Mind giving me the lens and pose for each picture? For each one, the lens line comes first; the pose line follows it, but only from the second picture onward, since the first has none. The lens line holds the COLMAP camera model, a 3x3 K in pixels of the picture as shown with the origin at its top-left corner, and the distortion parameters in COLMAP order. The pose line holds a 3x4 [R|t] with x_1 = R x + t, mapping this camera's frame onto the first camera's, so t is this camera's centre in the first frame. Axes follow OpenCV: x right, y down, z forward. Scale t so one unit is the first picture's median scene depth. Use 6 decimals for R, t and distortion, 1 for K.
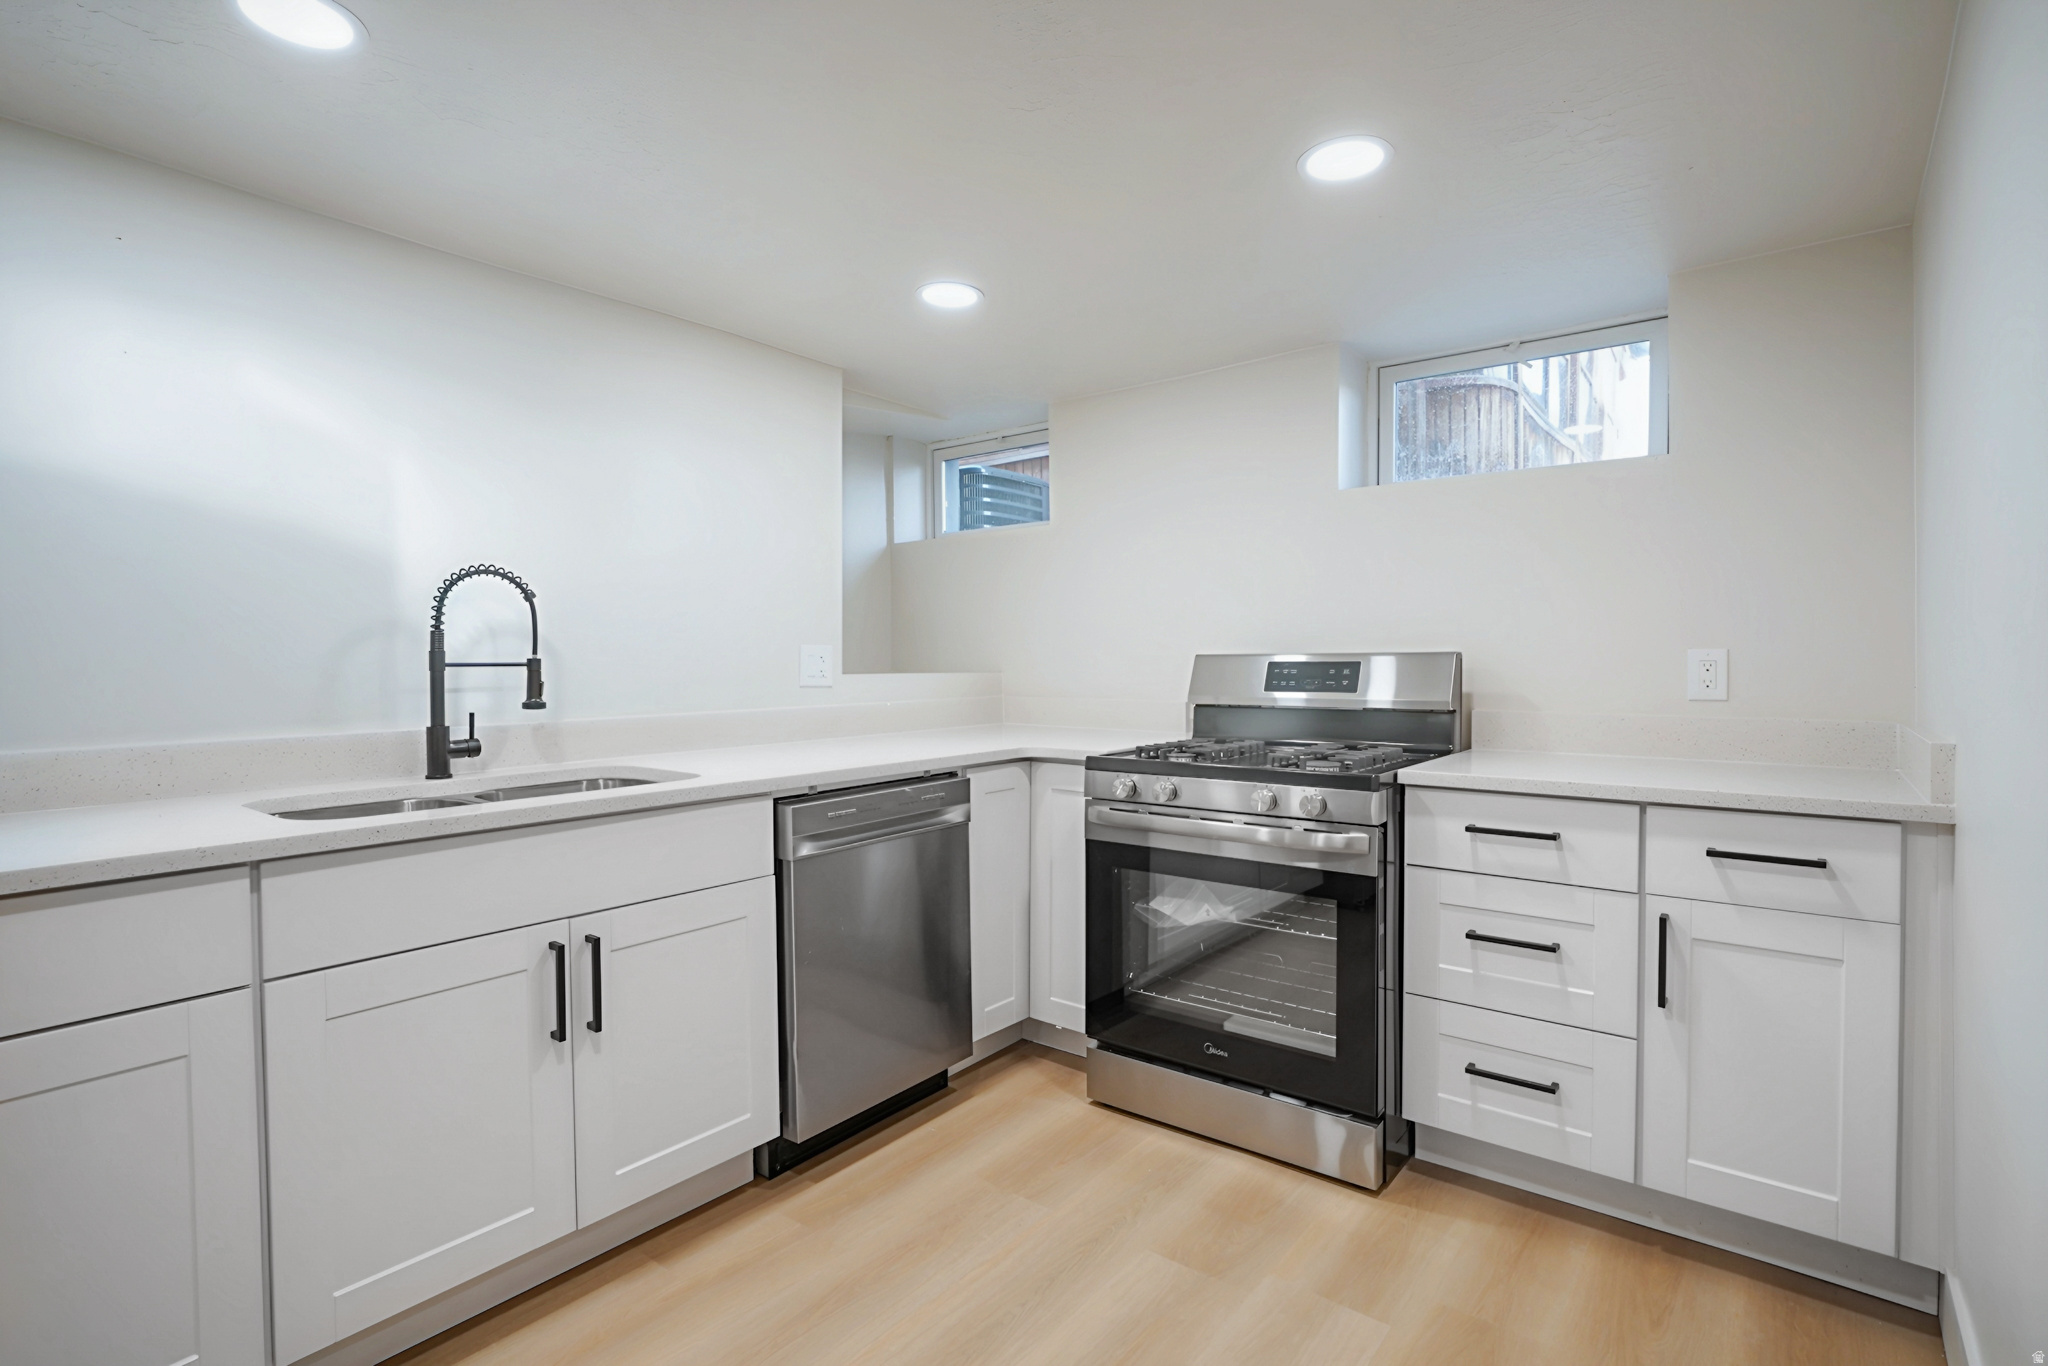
lens RADIAL K [[1035.8, 0, 1024.0], [0, 1035.8, 683.0], [0, 0, 1]] dist [-0.003436, 0.002223]
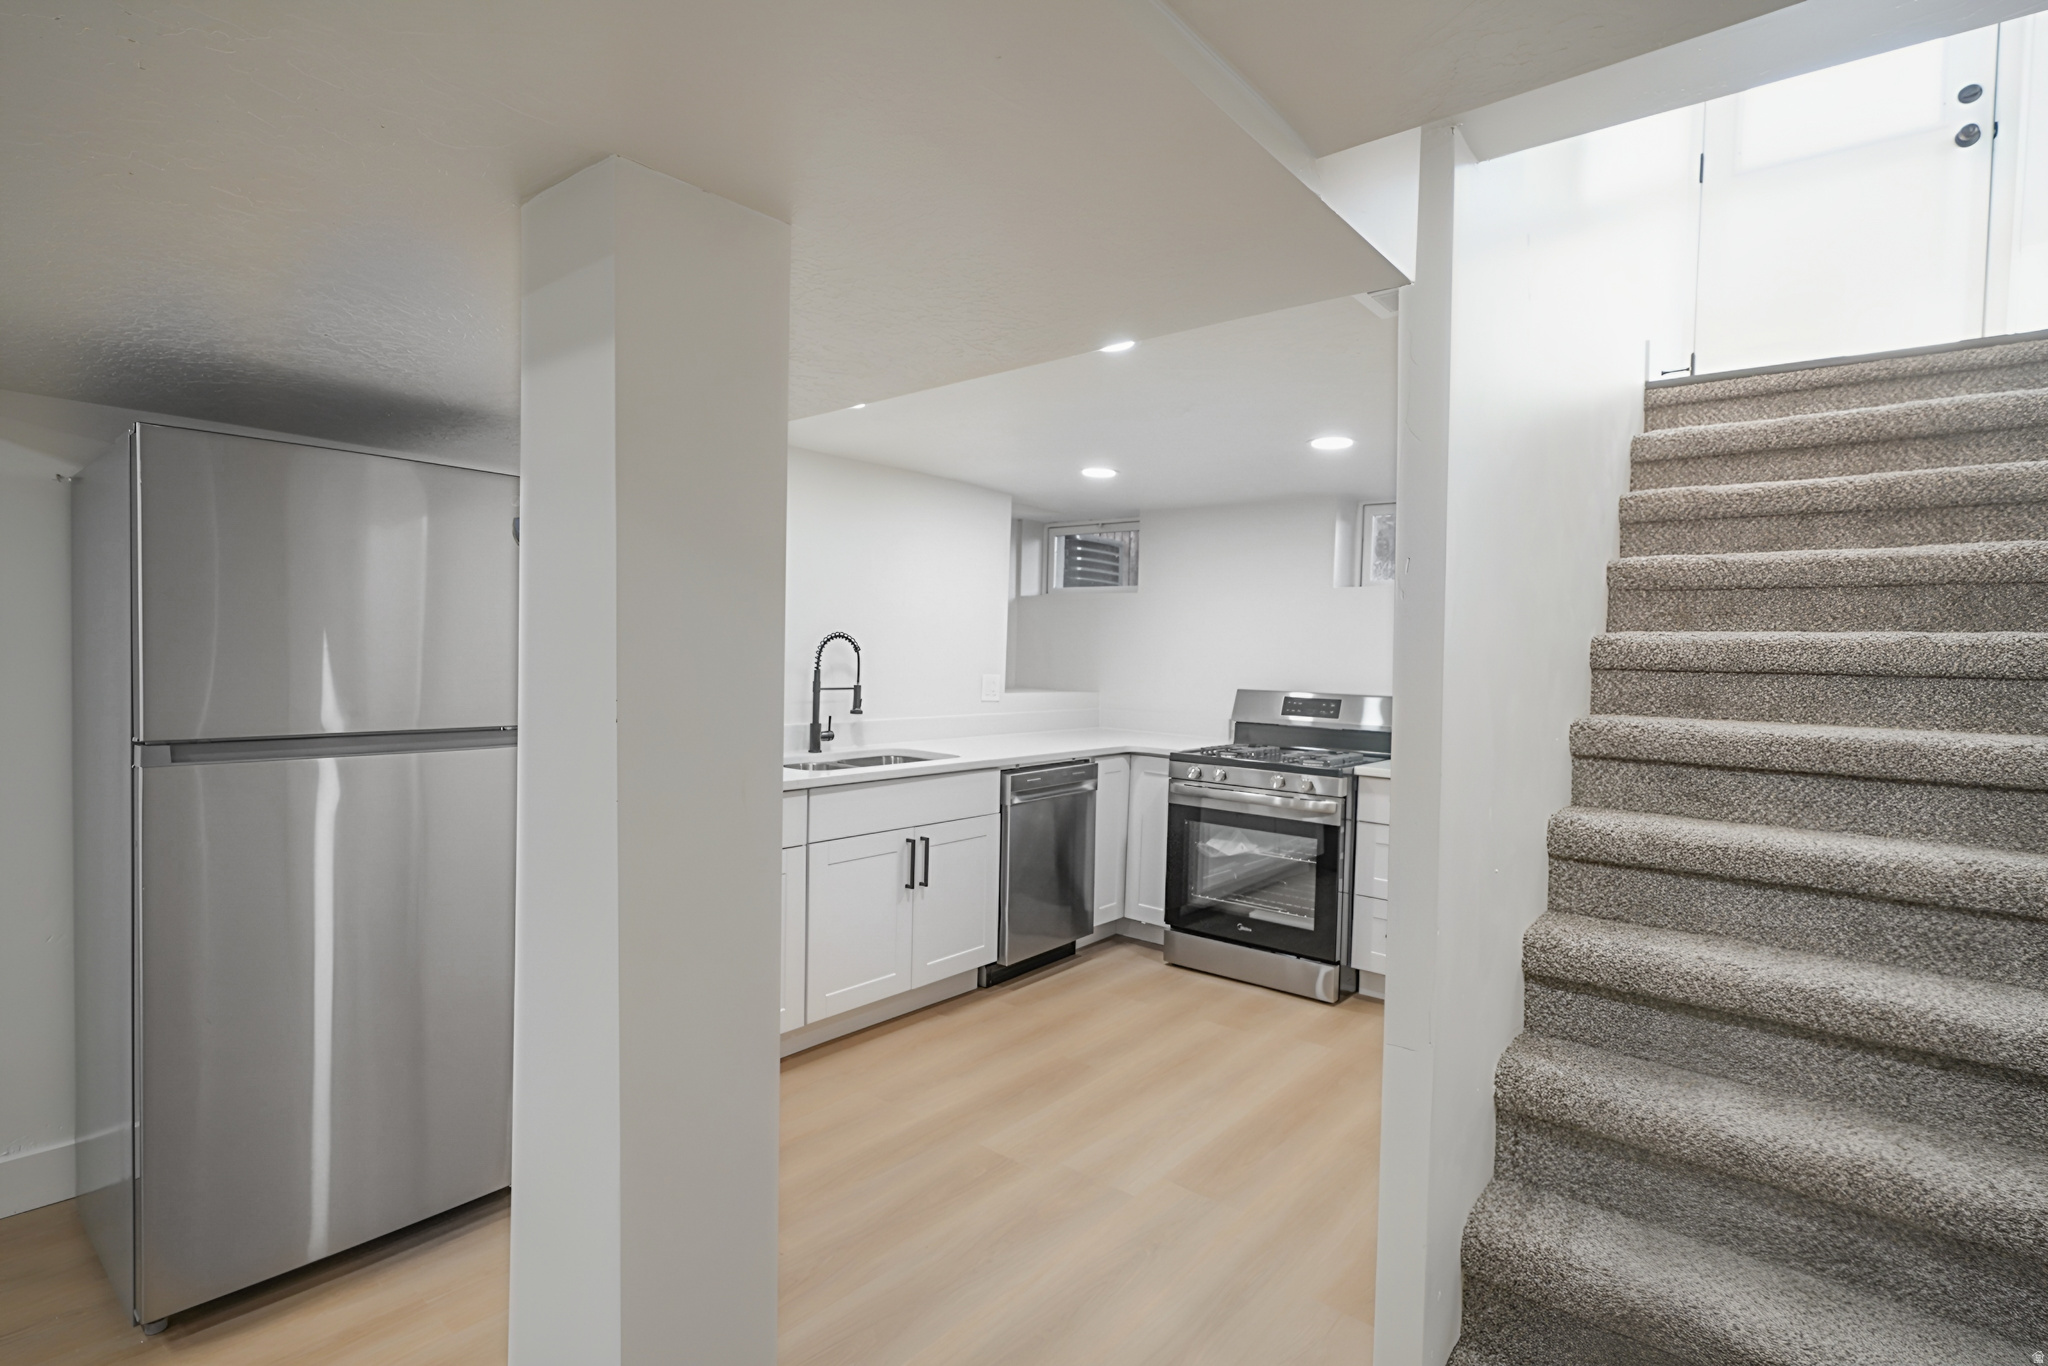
lens RADIAL K [[1035.8, 0, 1024.0], [0, 1035.8, 683.0], [0, 0, 1]] dist [-0.003436, 0.002223]
pose [[0.999237, 0.033760, -0.019624, -0.153141], [-0.033640, 0.999414, 0.006389, -0.045087], [0.019828, -0.005724, 0.999787, -0.688668]]
